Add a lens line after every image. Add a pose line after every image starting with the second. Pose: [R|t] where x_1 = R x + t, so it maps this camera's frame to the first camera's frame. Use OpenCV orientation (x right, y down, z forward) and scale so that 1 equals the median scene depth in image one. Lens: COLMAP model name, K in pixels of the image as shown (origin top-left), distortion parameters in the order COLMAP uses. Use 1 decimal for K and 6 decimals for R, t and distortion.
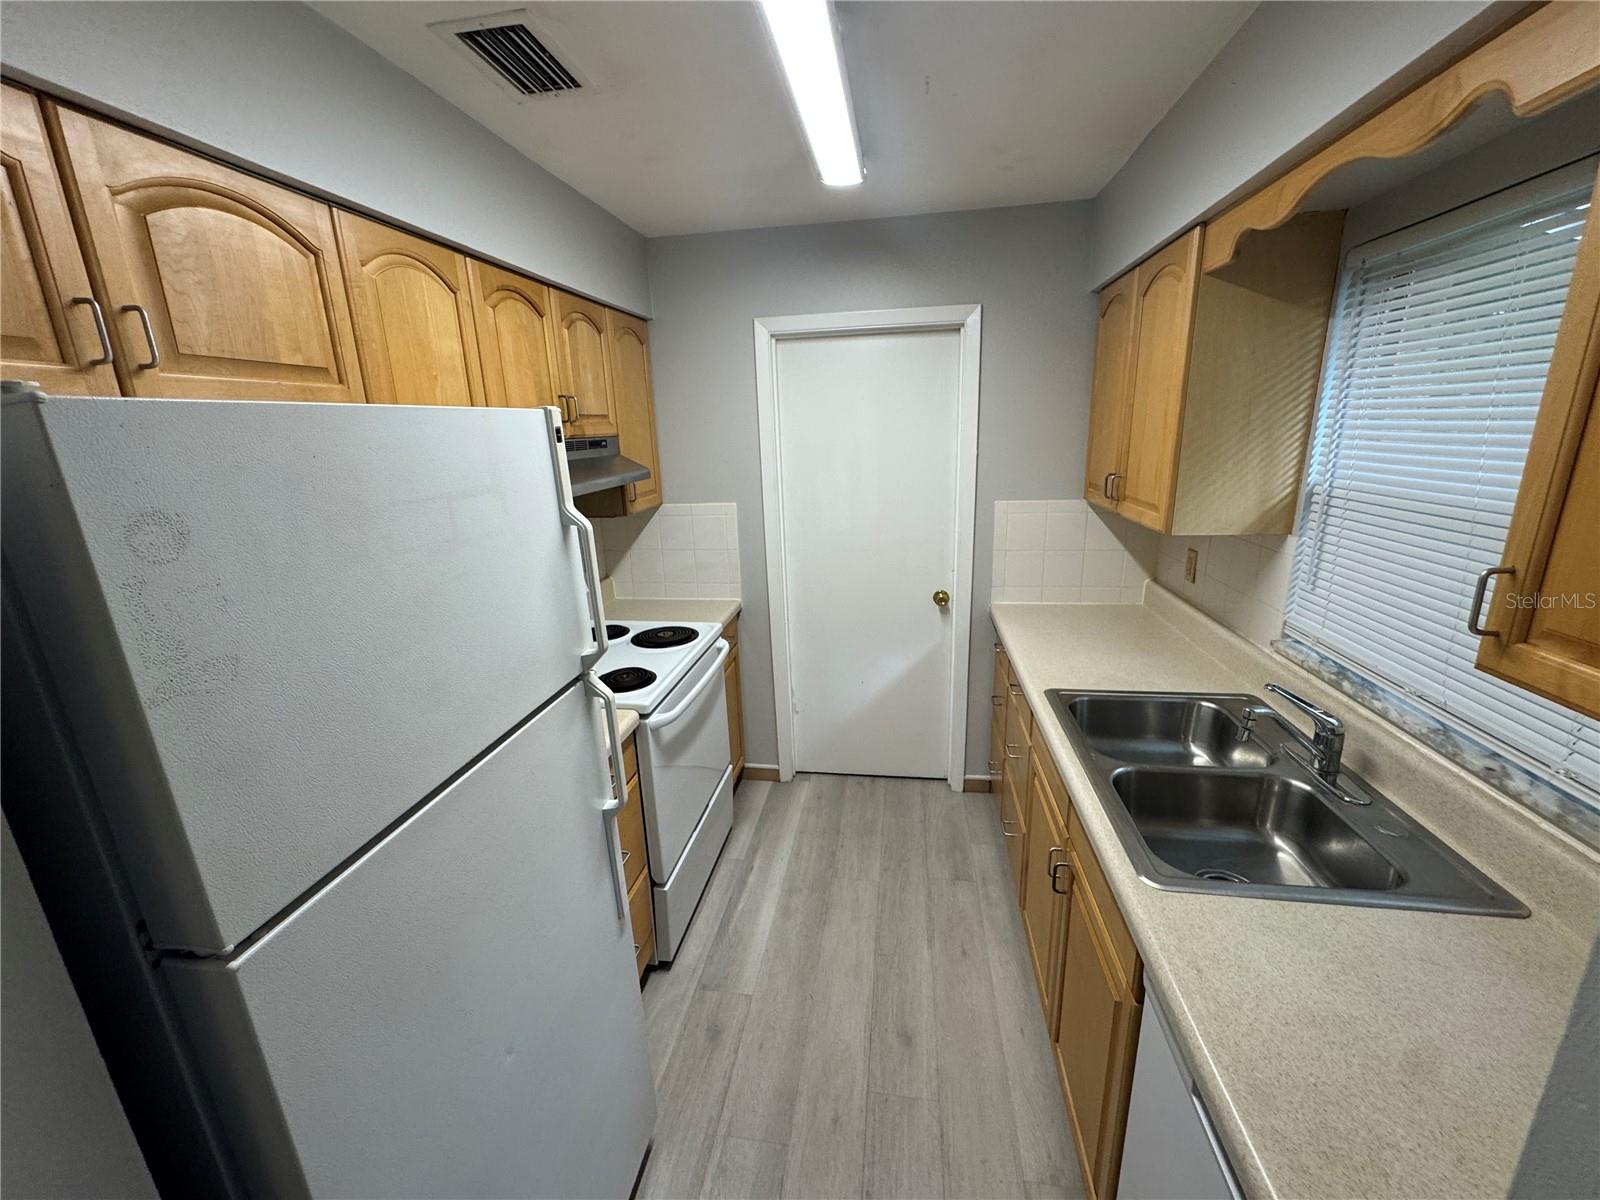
lens RADIAL K [[639.9, 0, 799.2], [0, 639.9, 599.8], [0, 0, 1]] dist [-0.001122, 0.000134]
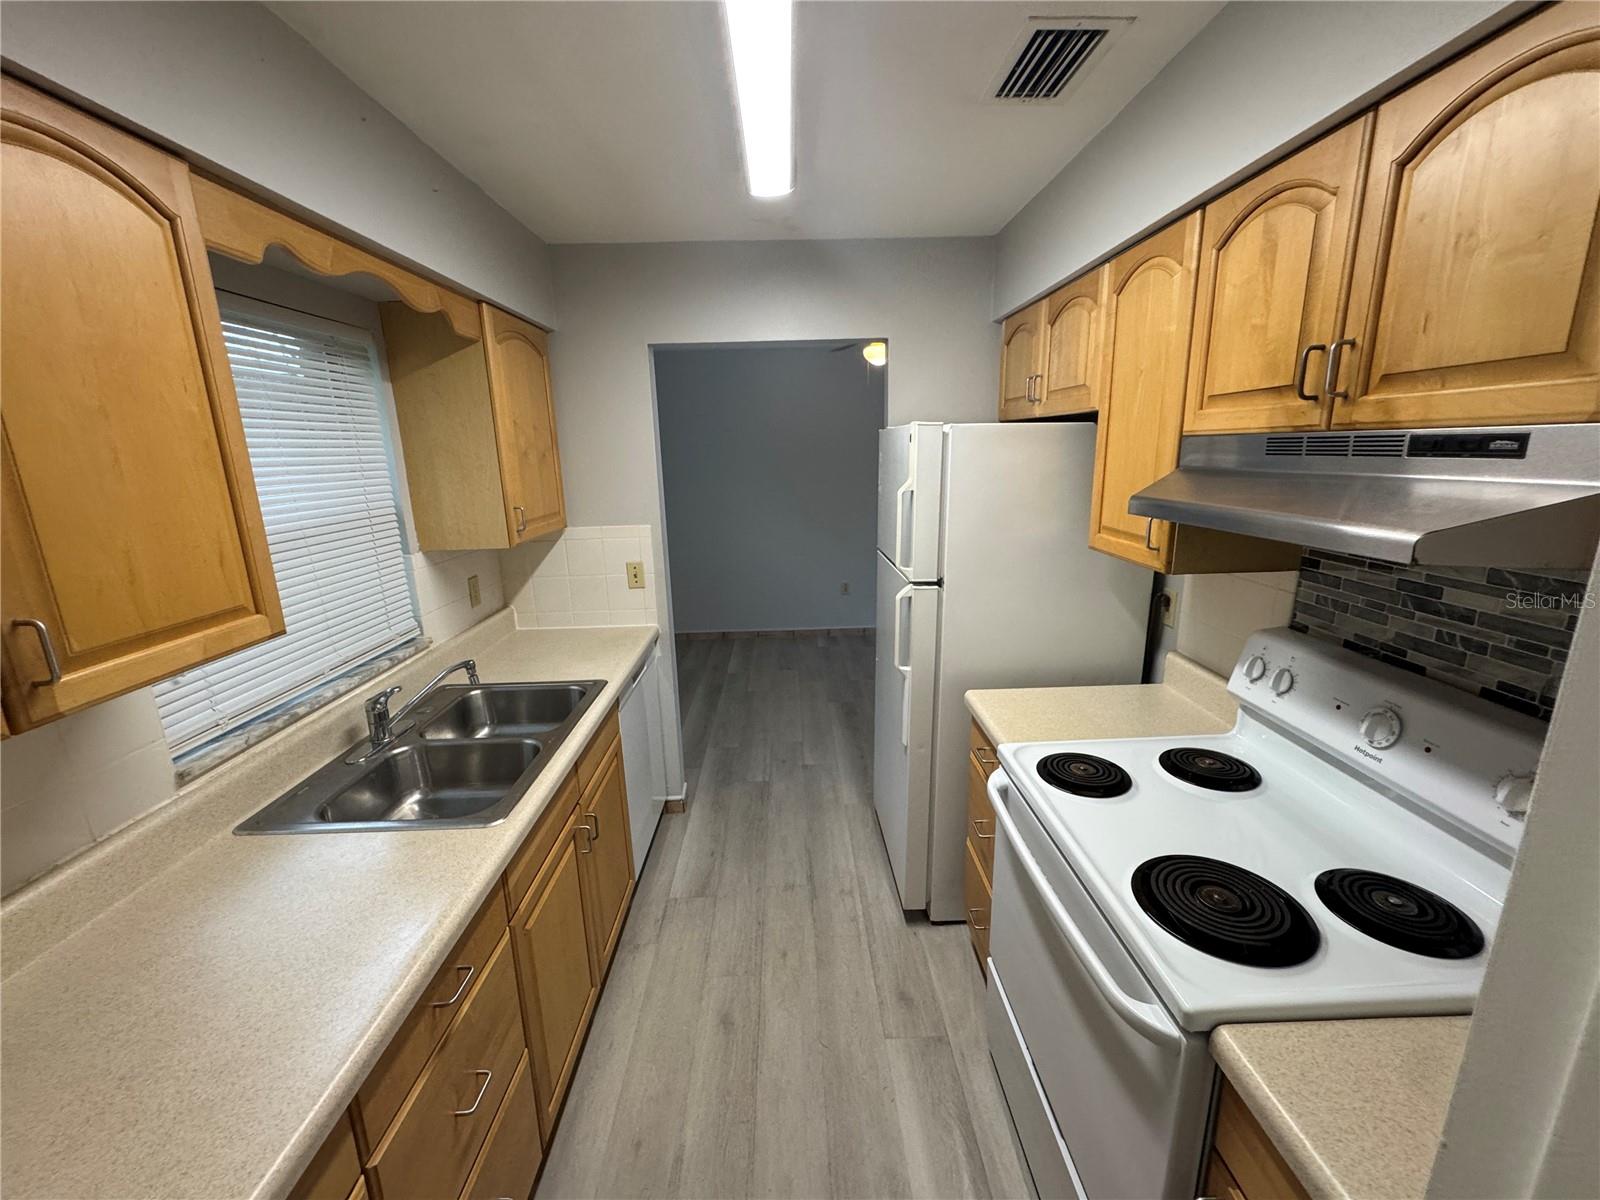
lens RADIAL K [[639.9, 0, 799.4], [0, 639.9, 596.4], [0, 0, 1]] dist [-0.001122, 0.000134]
pose [[-0.981645, 0.100761, -0.161928, 0.166265], [0.012455, 0.881100, 0.472765, -0.482219], [0.190311, 0.462071, -0.866183, 1.810623]]
